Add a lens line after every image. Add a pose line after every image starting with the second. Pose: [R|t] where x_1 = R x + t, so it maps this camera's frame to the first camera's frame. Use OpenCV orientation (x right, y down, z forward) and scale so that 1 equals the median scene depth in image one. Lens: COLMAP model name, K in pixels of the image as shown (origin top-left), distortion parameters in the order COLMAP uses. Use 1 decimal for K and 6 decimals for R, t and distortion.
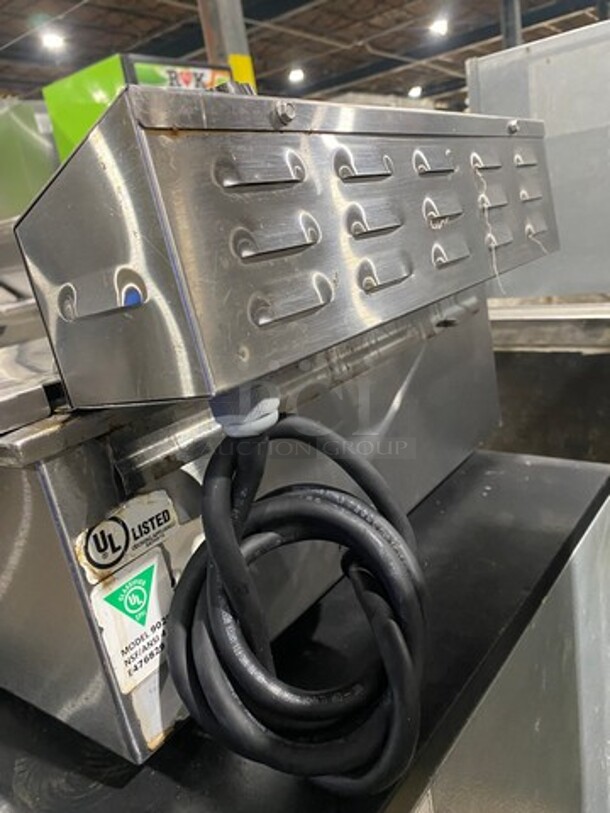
lens RADIAL K [[605.8, 0, 311.3], [0, 605.8, 407.2], [0, 0, 1]] dist [0.003198, -0.001970]
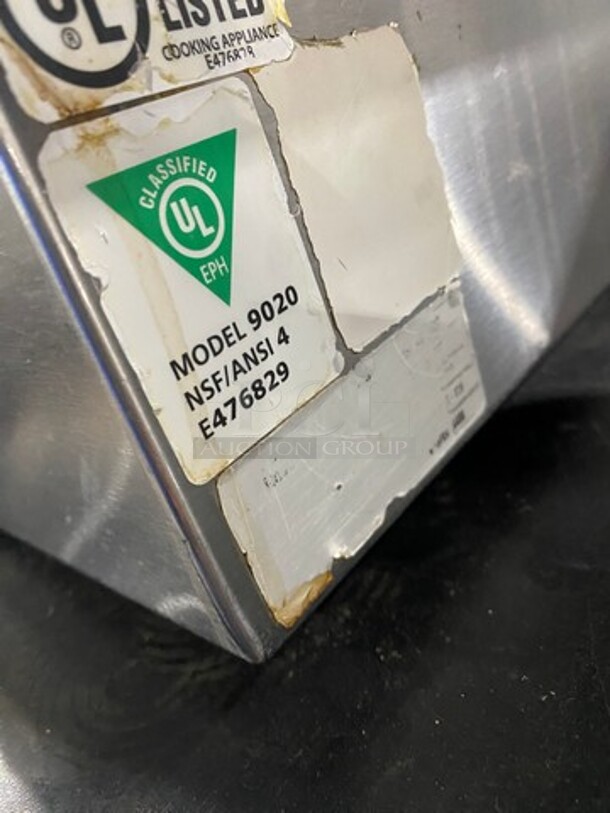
lens RADIAL K [[605.8, 0, 301.1], [0, 605.8, 406.2], [0, 0, 1]] dist [0.003198, -0.001970]
pose [[0.988080, -0.075427, -0.134197, -0.193813], [0.098930, 0.979019, 0.178143, 0.363764], [0.117944, -0.189296, 0.974811, 0.659938]]
